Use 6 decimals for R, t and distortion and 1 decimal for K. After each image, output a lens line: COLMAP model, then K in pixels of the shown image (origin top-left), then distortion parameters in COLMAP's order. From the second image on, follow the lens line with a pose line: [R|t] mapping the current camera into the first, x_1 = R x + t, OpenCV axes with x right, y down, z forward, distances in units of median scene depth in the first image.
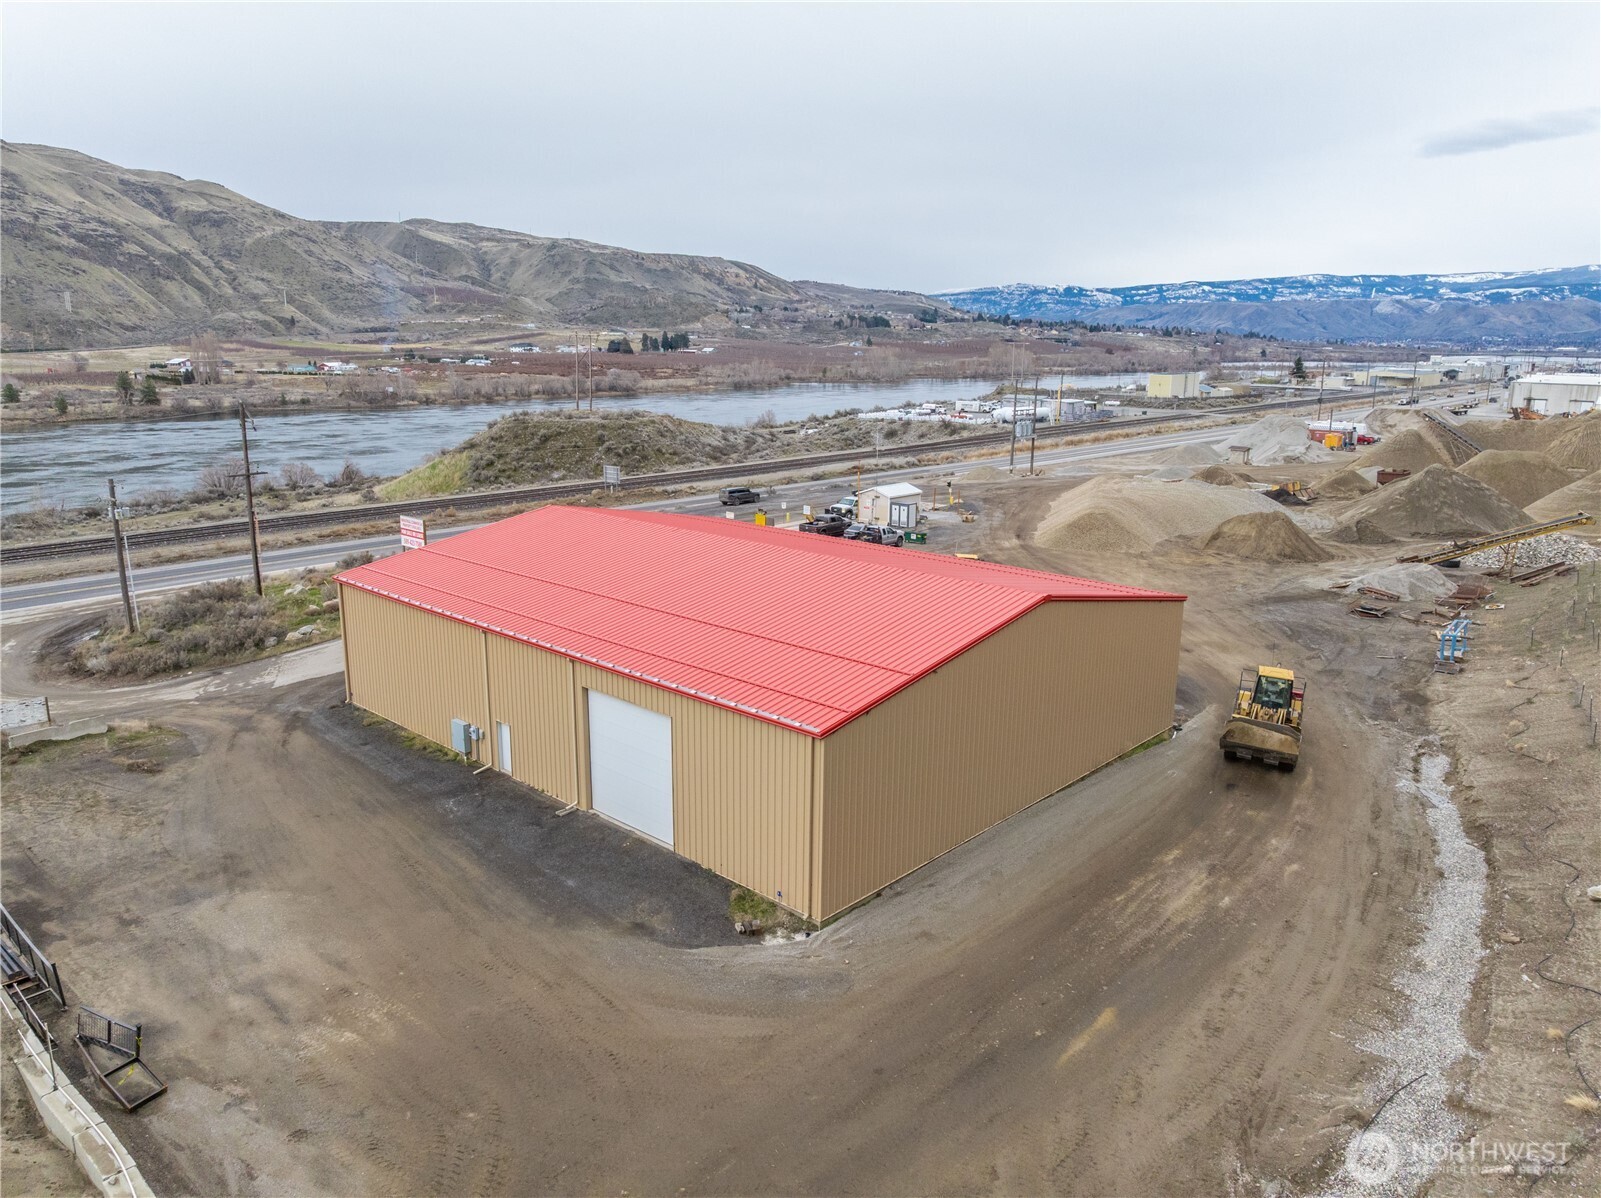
lens RADIAL K [[1130.3, 0, 802.1], [0, 1130.3, 597.5], [0, 0, 1]] dist [-0.043759, 0.011520]
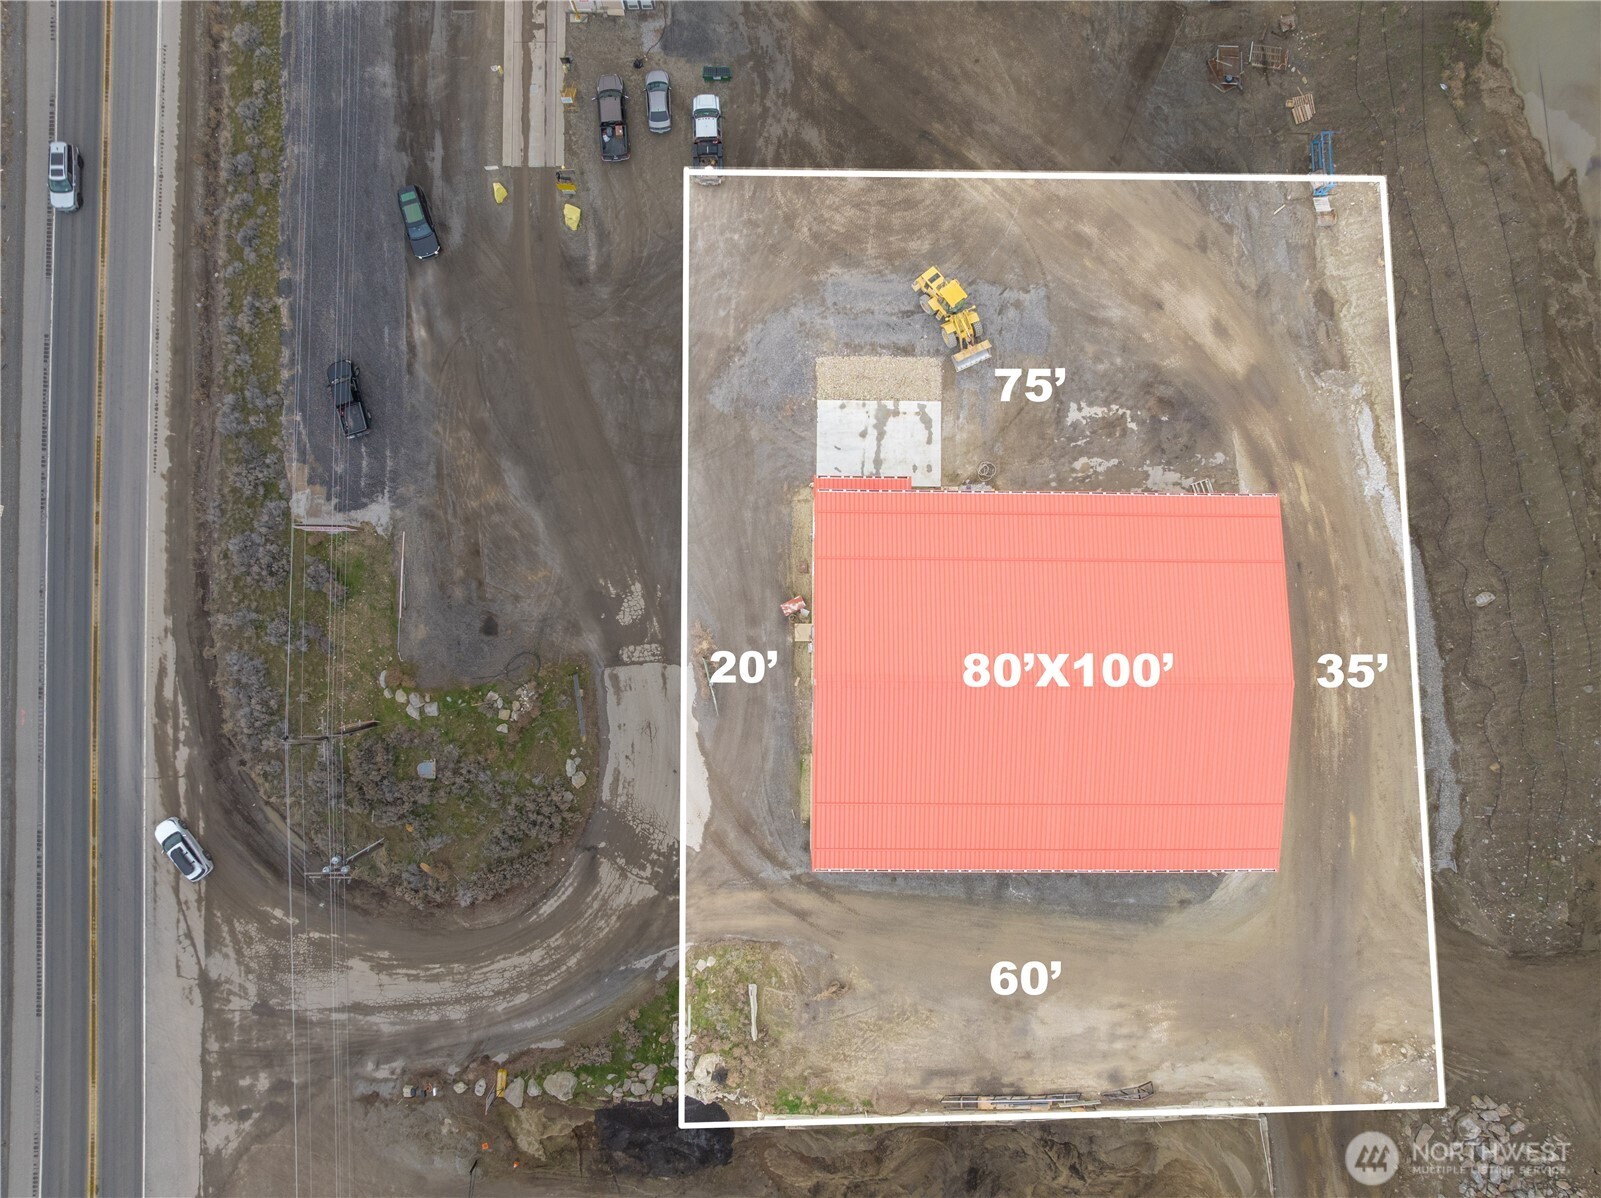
lens RADIAL K [[1130.3, 0, 792.6], [0, 1130.3, 601.9], [0, 0, 1]] dist [-0.043759, 0.011520]
pose [[0.743350, -0.668670, 0.017646, -0.200857], [0.140209, 0.181554, 0.973334, -1.193741], [-0.654043, -0.721054, 0.228712, 0.783877]]
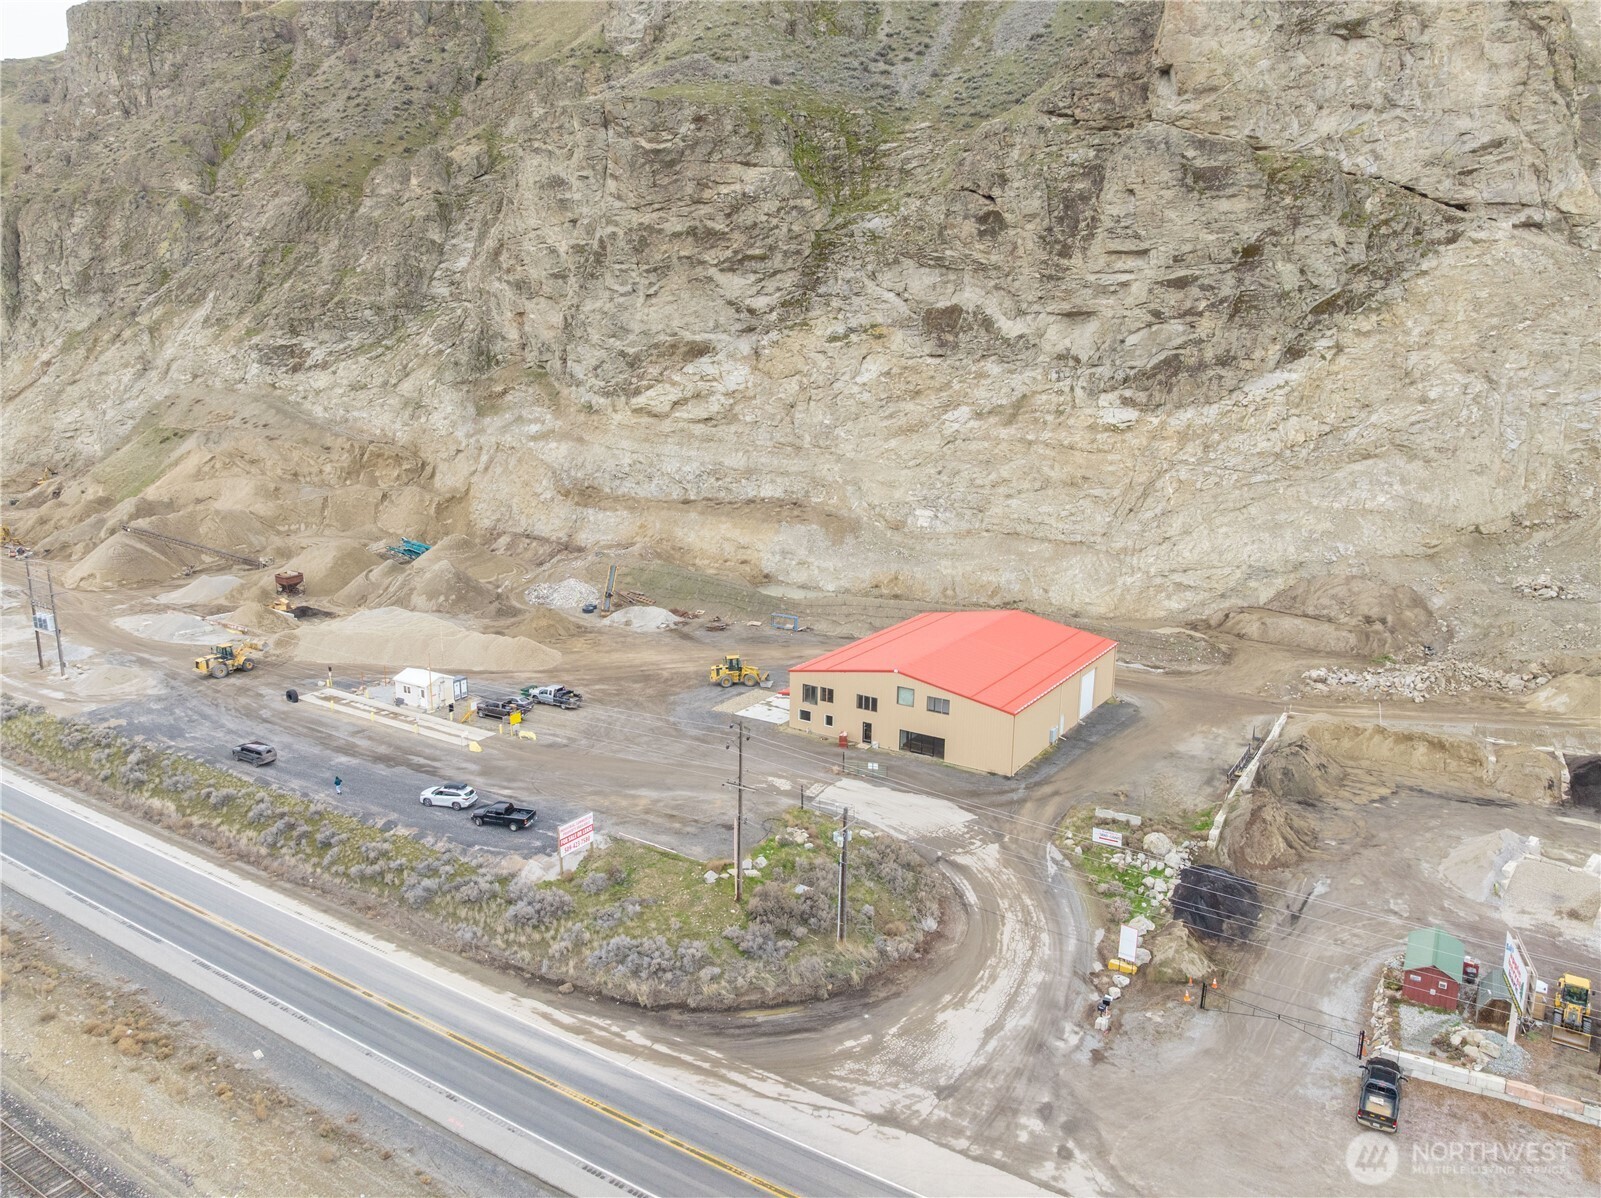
lens RADIAL K [[1130.3, 0, 801.4], [0, 1130.3, 598.3], [0, 0, 1]] dist [-0.043759, 0.011520]
pose [[-0.168805, -0.227772, 0.958971, -1.819549], [0.210969, 0.942035, 0.260886, -0.662171], [-0.962807, 0.246352, -0.110967, 1.272098]]
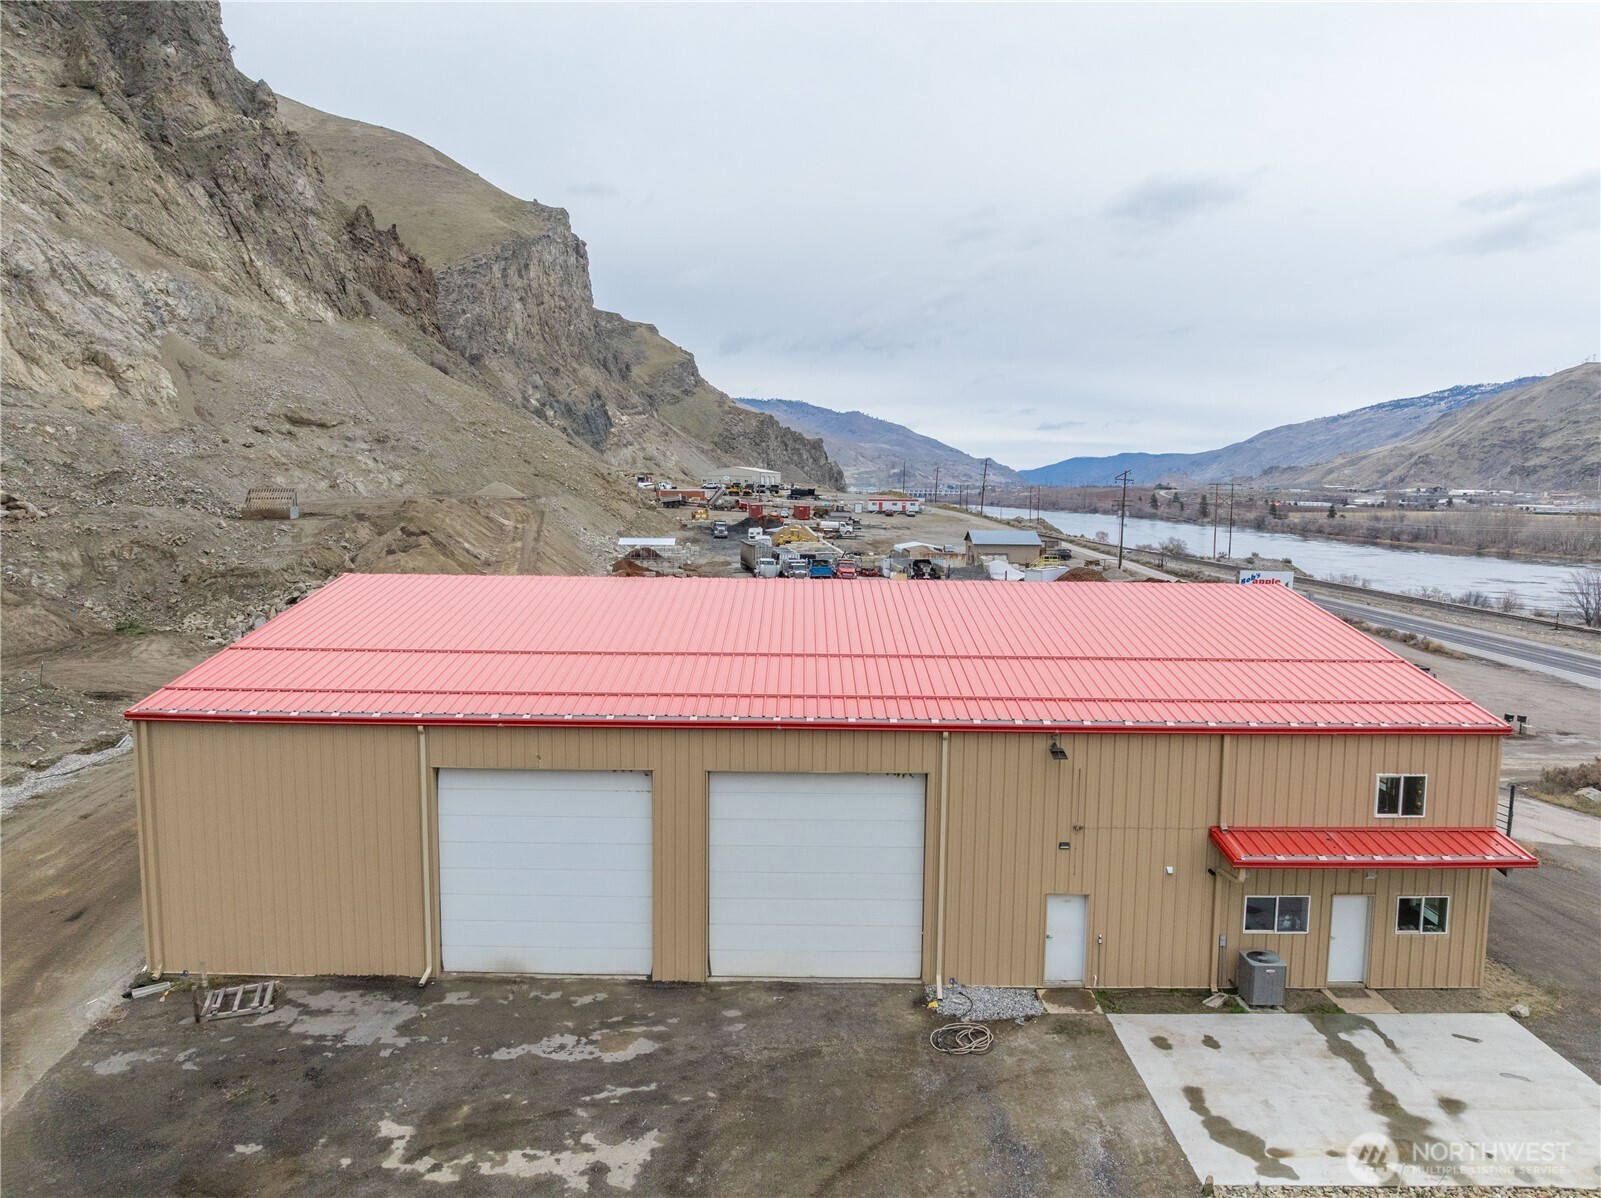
lens RADIAL K [[1130.3, 0, 802.4], [0, 1130.3, 597.4], [0, 0, 1]] dist [-0.043759, 0.011520]
pose [[-0.738907, 0.047587, -0.672125, 0.358410], [-0.171833, 0.951214, 0.256253, -0.179480], [0.651529, 0.304840, -0.694681, 1.212849]]
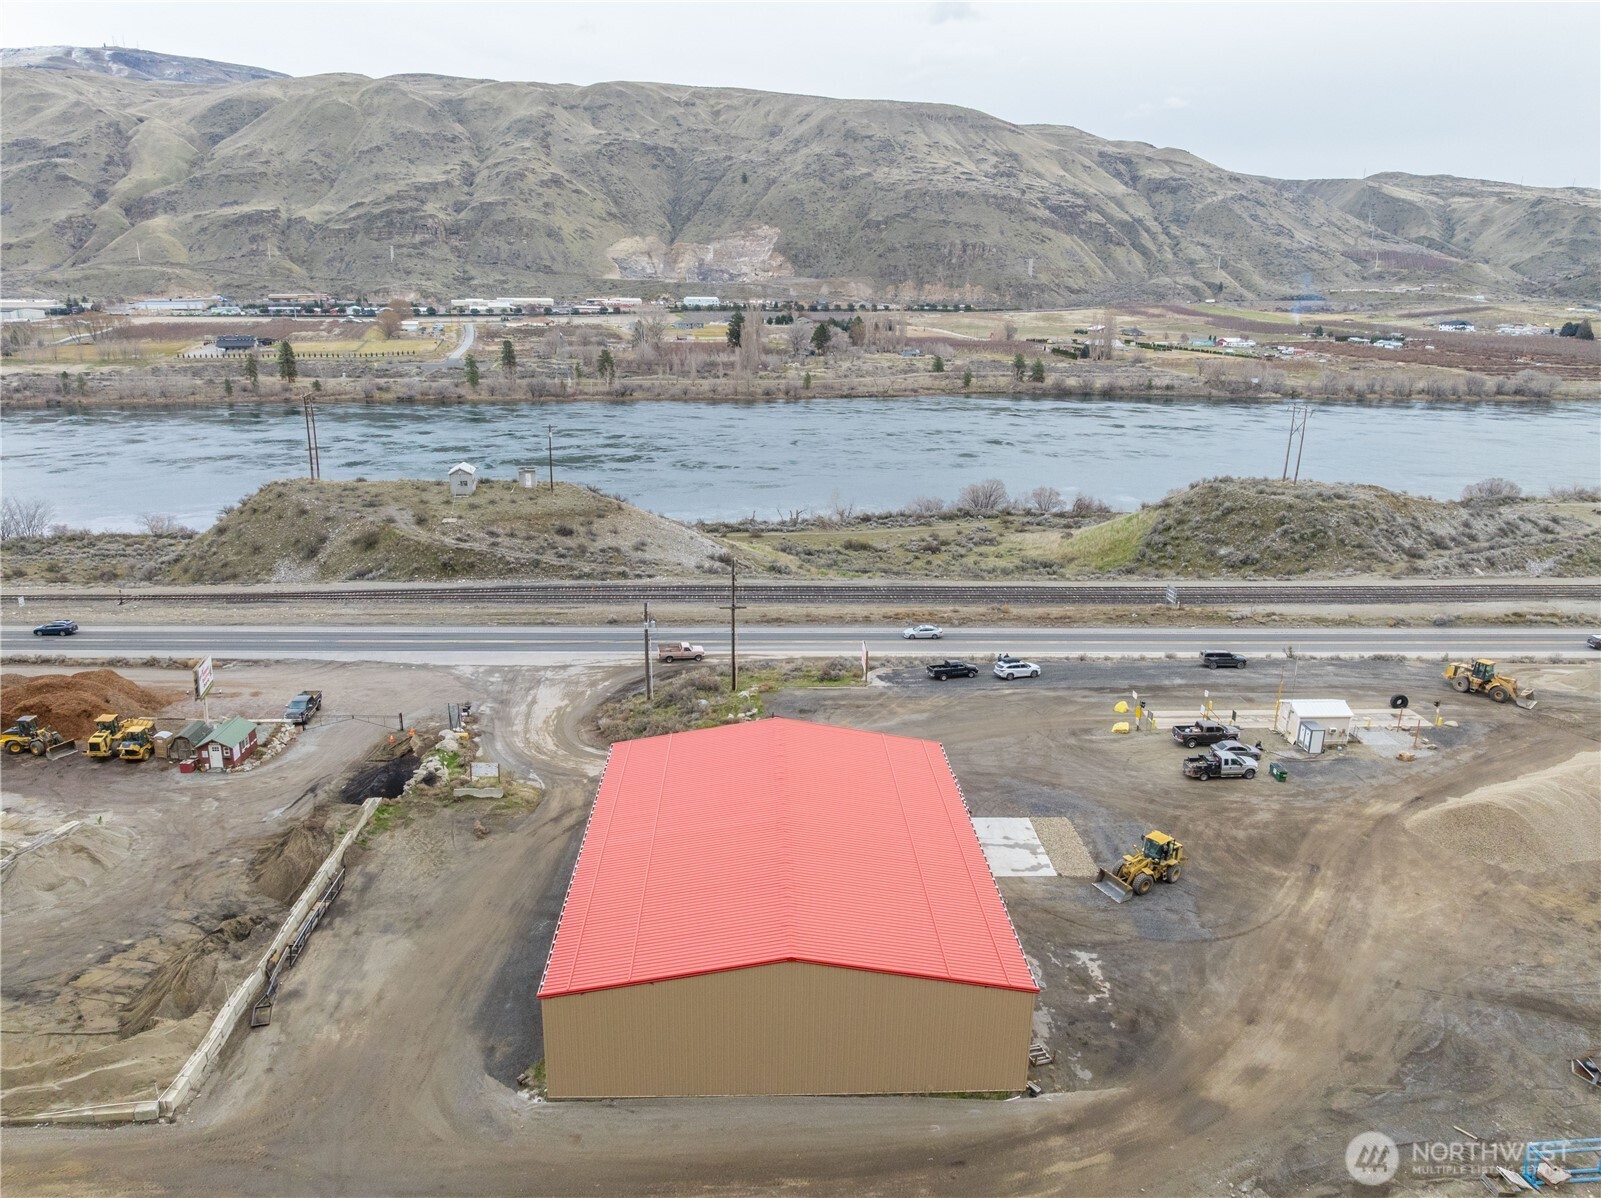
lens RADIAL K [[1130.3, 0, 803.9], [0, 1130.3, 598.3], [0, 0, 1]] dist [-0.043759, 0.011520]
pose [[0.706437, 0.199890, -0.678963, 0.683137], [-0.170515, 0.979101, 0.110837, -0.370891], [0.686929, 0.037474, 0.725758, 0.016304]]
